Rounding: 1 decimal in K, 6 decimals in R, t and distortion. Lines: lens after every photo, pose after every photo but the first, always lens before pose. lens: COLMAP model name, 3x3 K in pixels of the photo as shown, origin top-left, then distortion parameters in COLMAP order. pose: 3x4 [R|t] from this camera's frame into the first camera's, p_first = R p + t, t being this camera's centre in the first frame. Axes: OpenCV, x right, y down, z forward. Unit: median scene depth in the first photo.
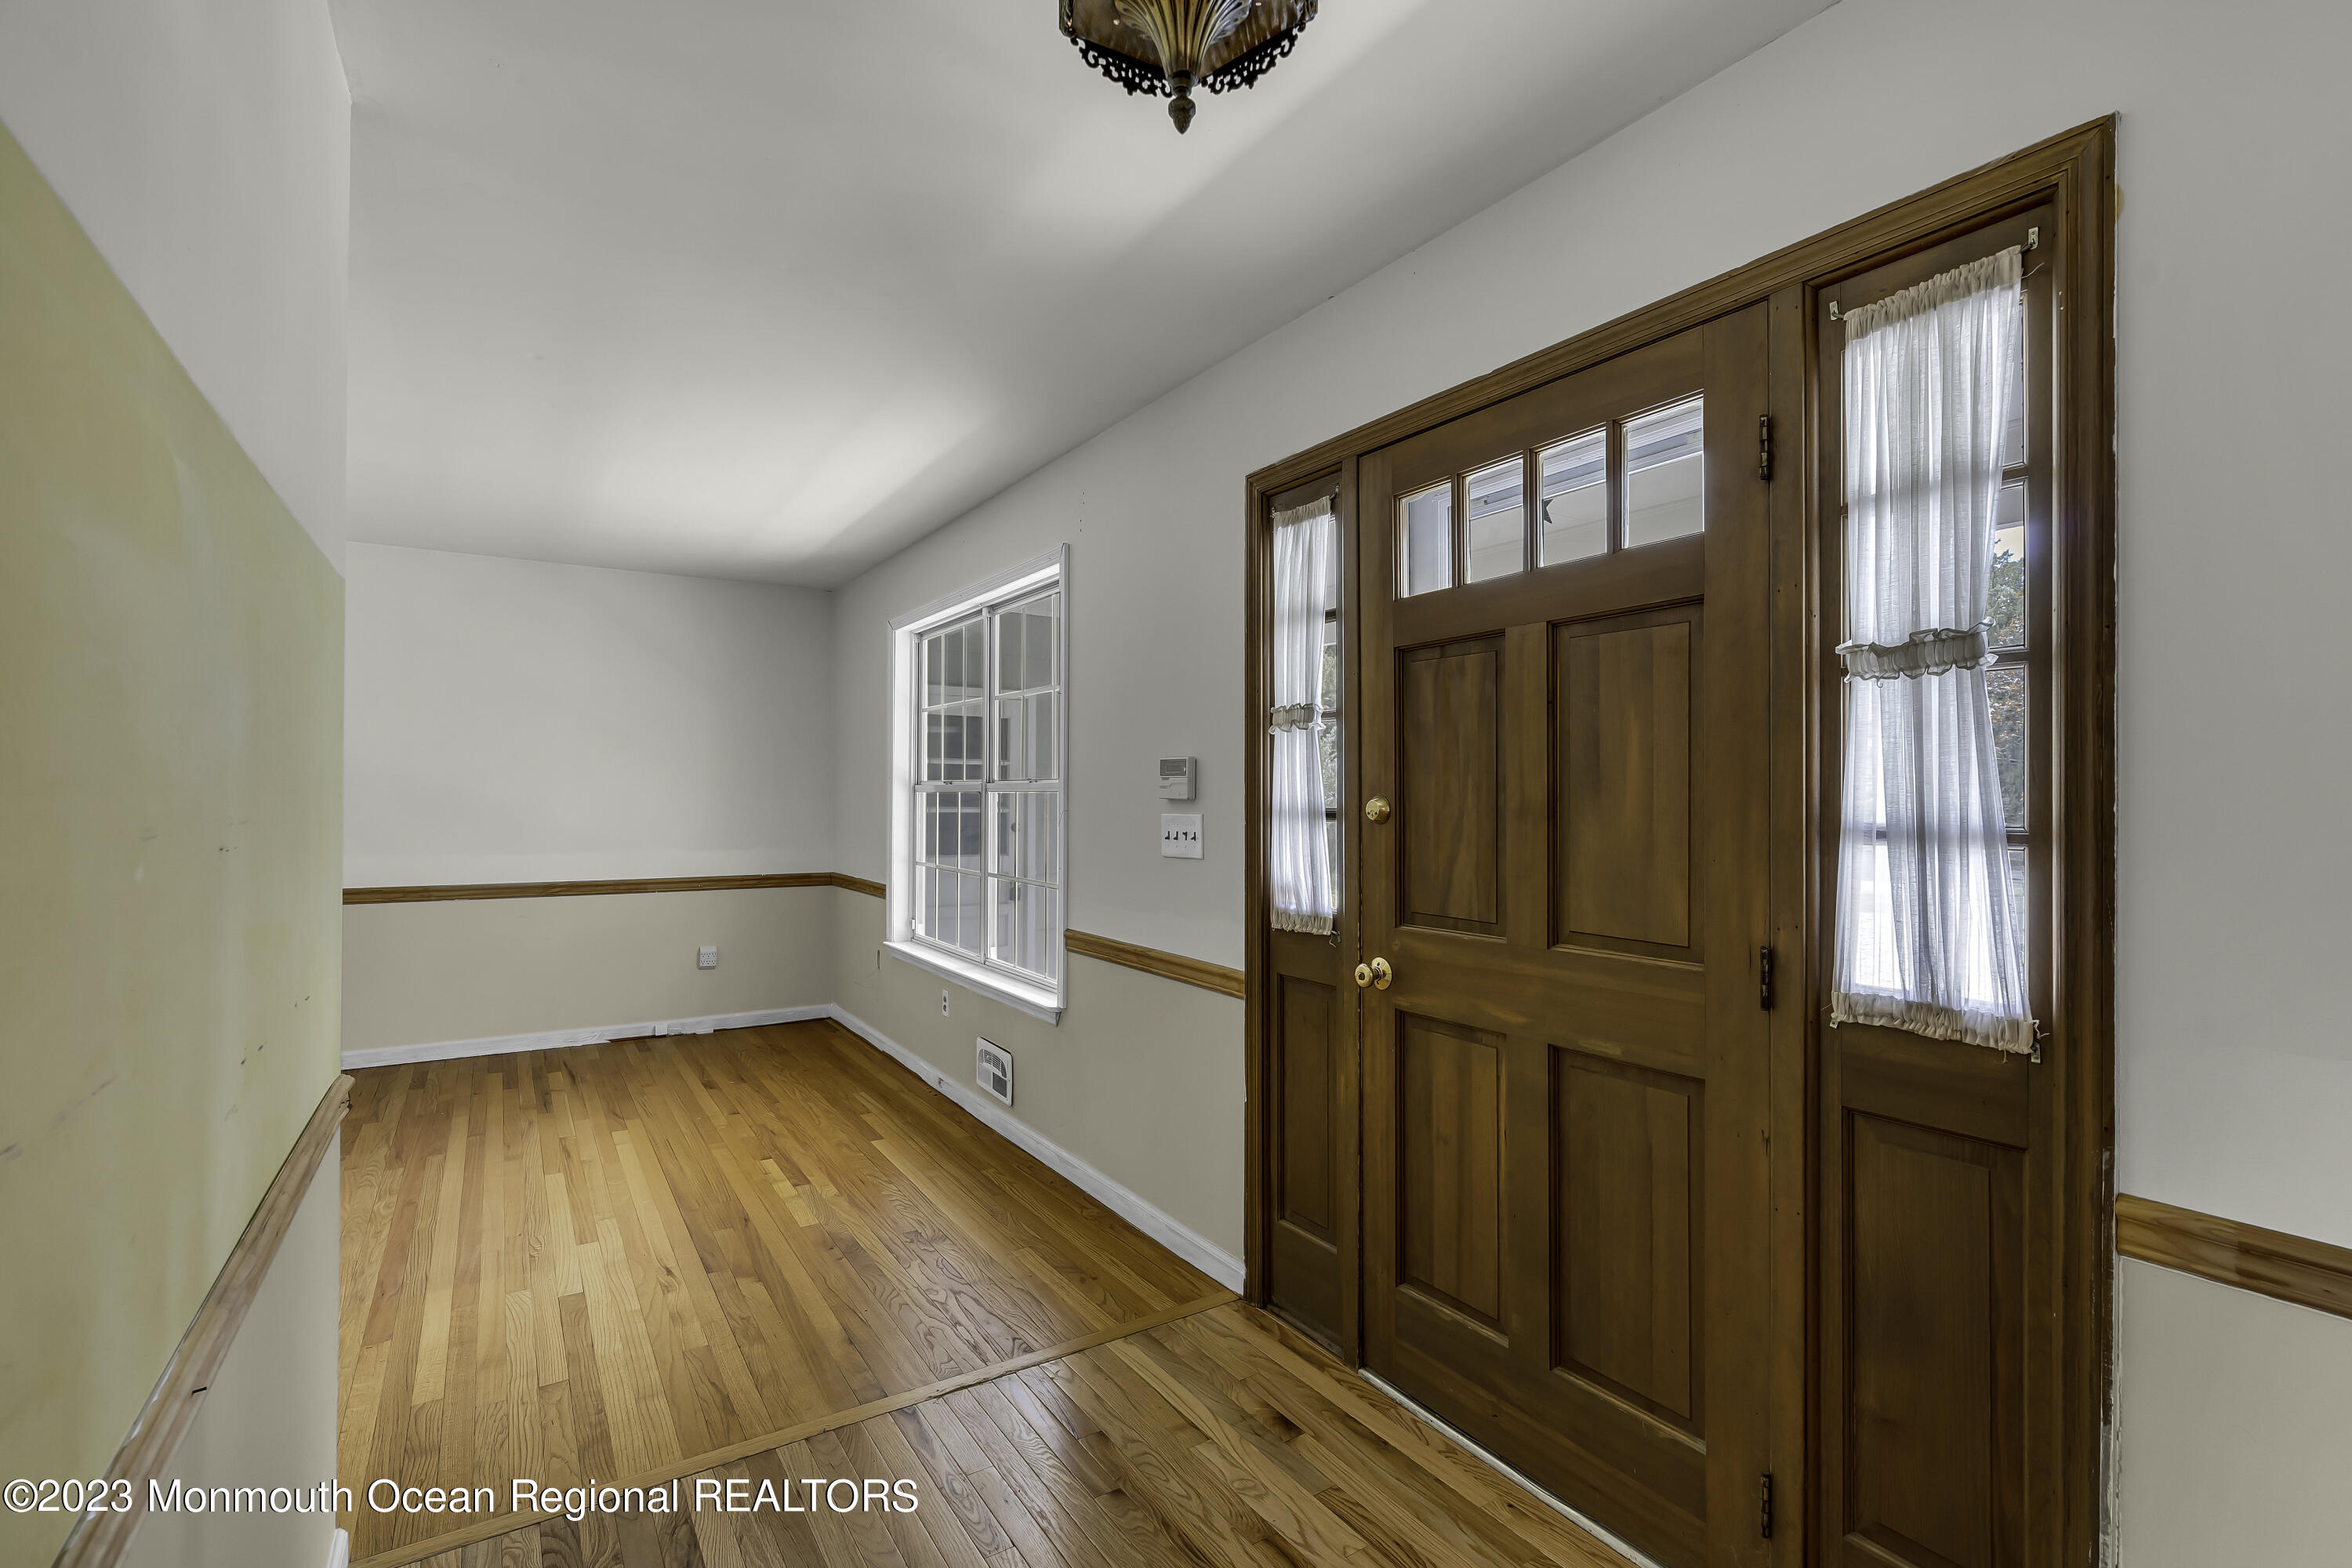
lens RADIAL K [[1084.4, 0, 1172.2], [0, 1084.4, 790.7], [0, 0, 1]] dist [-0.004035, 0.002084]
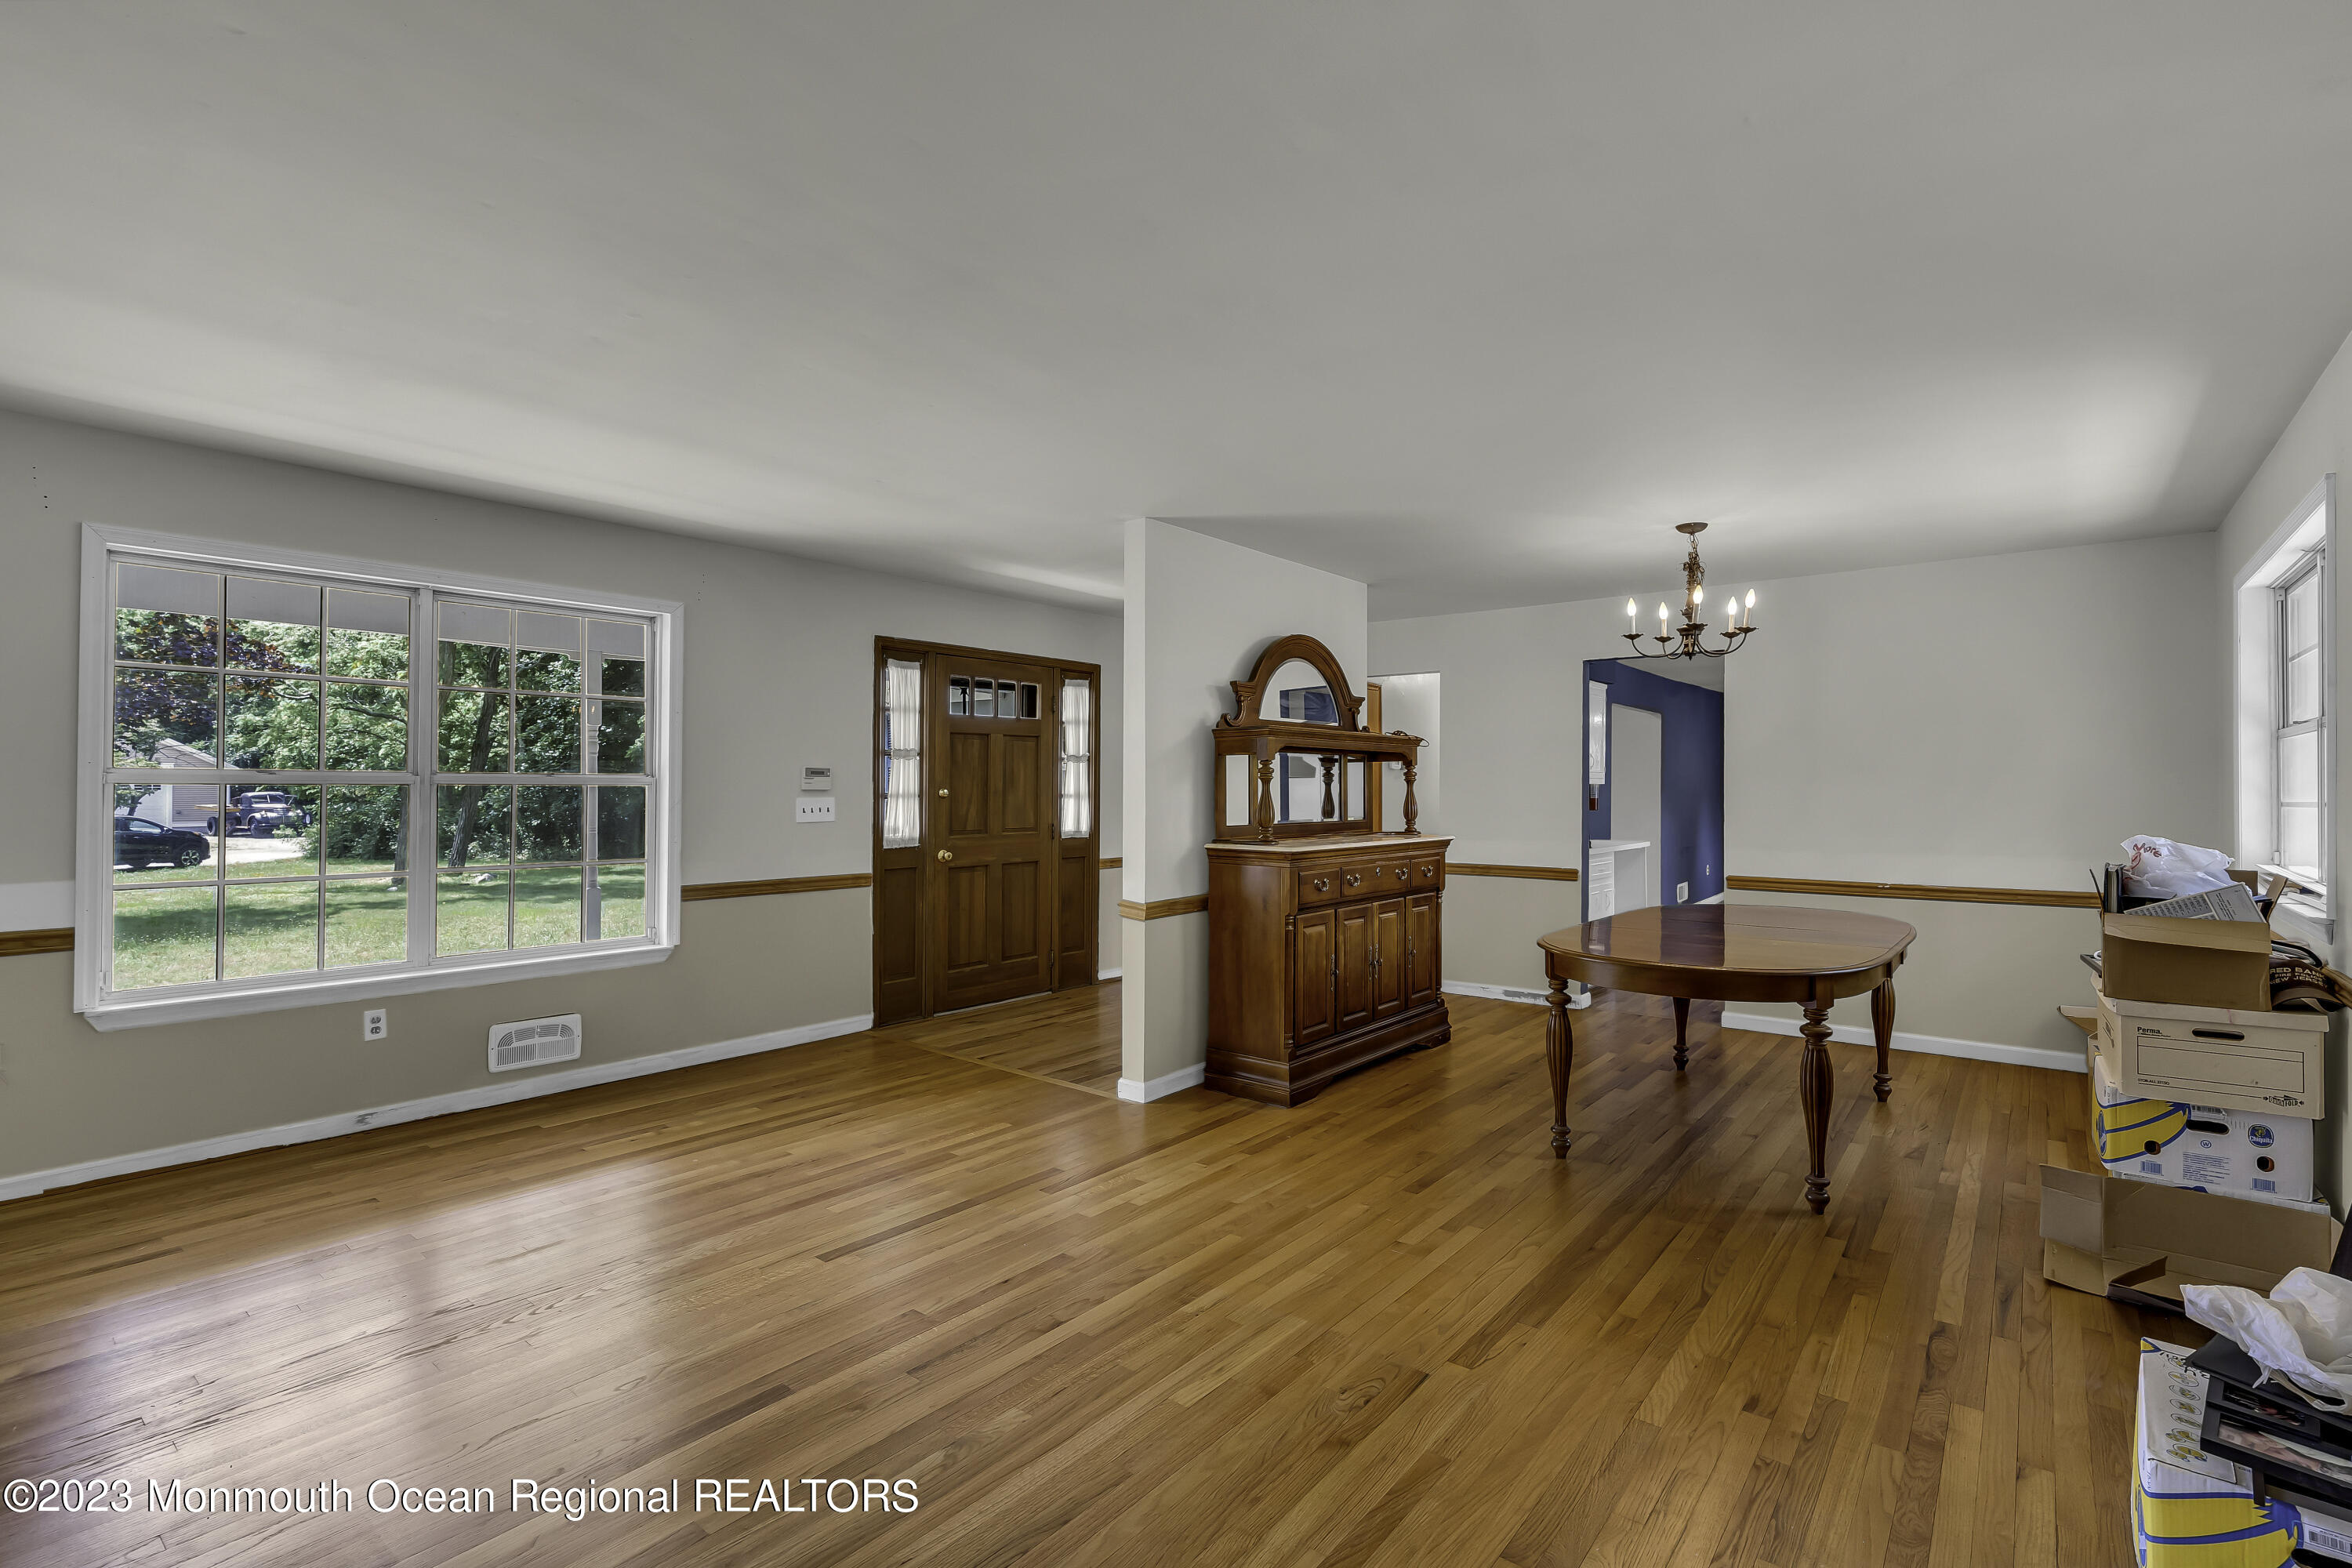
lens RADIAL K [[1084.4, 0, 1201.2], [0, 1084.4, 780.3], [0, 0, 1]] dist [-0.004035, 0.002084]
pose [[-0.345288, -0.000865, 0.938496, -2.085372], [-0.010186, 0.999944, -0.002826, -0.010717], [-0.938441, -0.010535, -0.345278, 1.118197]]
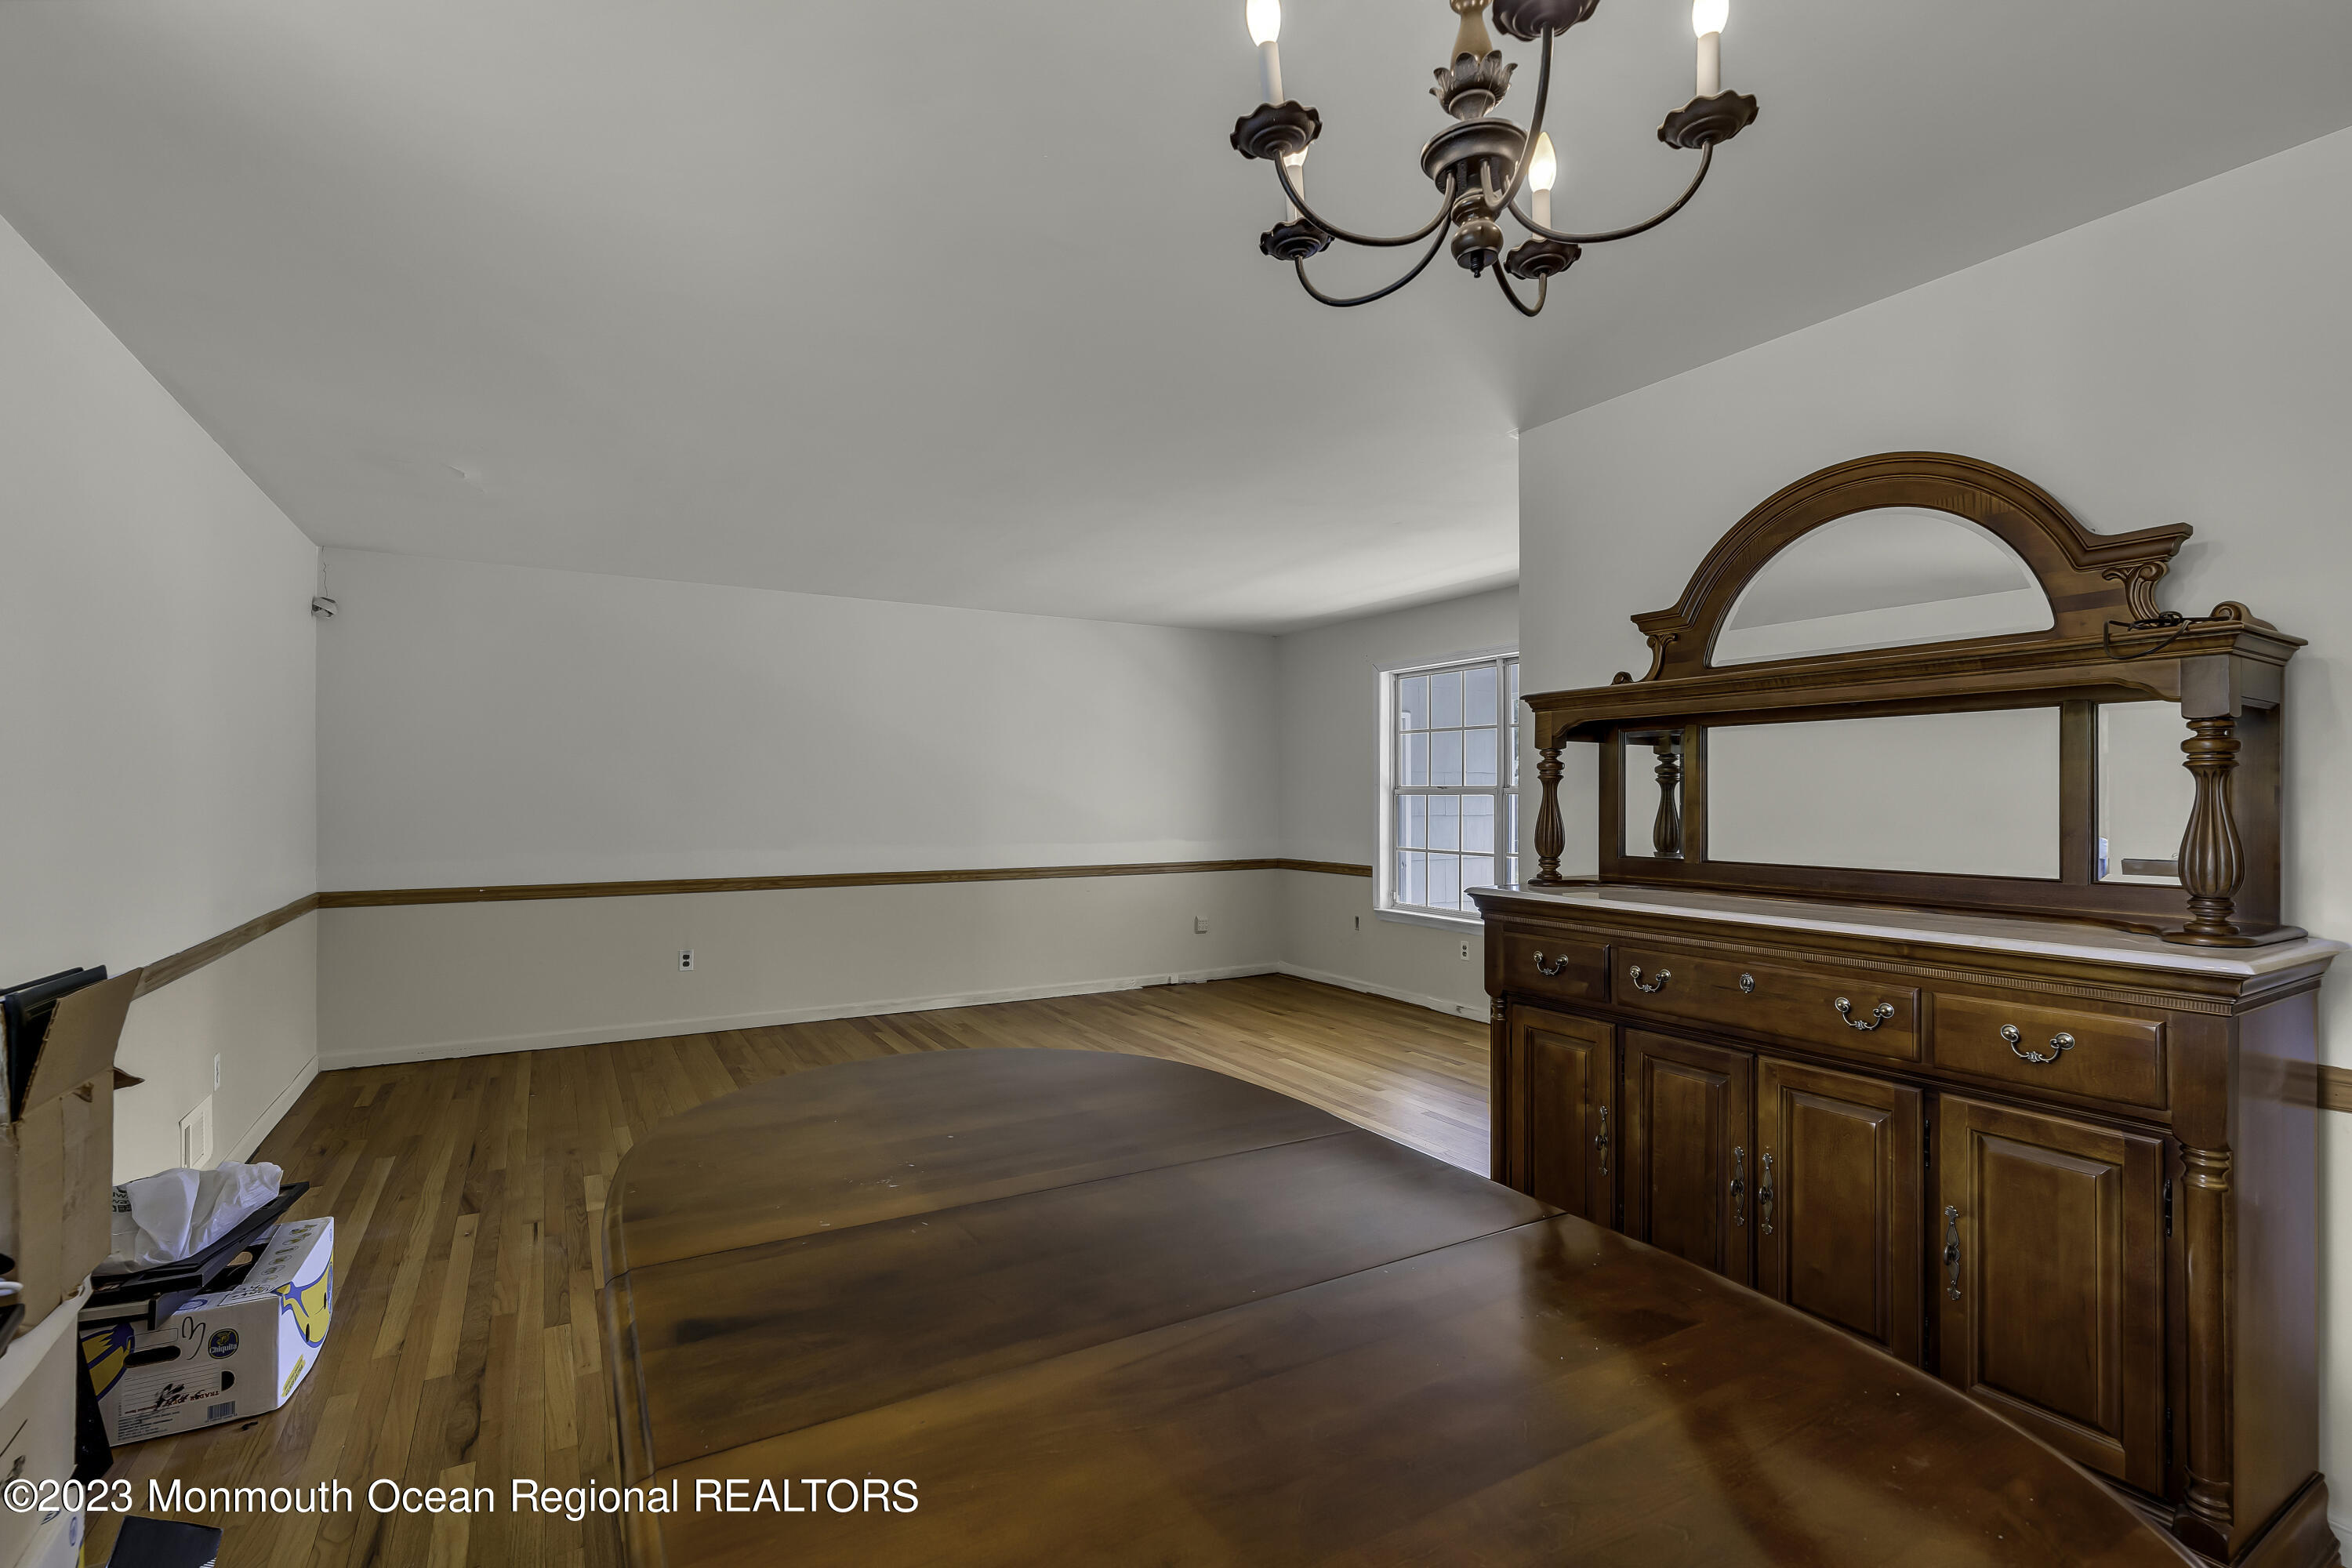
lens RADIAL K [[1084.4, 0, 1181.0], [0, 1084.4, 799.1], [0, 0, 1]] dist [-0.004035, 0.002084]
pose [[0.999687, -0.004124, -0.024671, -0.871563], [0.004317, 0.999961, 0.007755, -0.009173], [0.024638, -0.007859, 0.999666, -0.597858]]
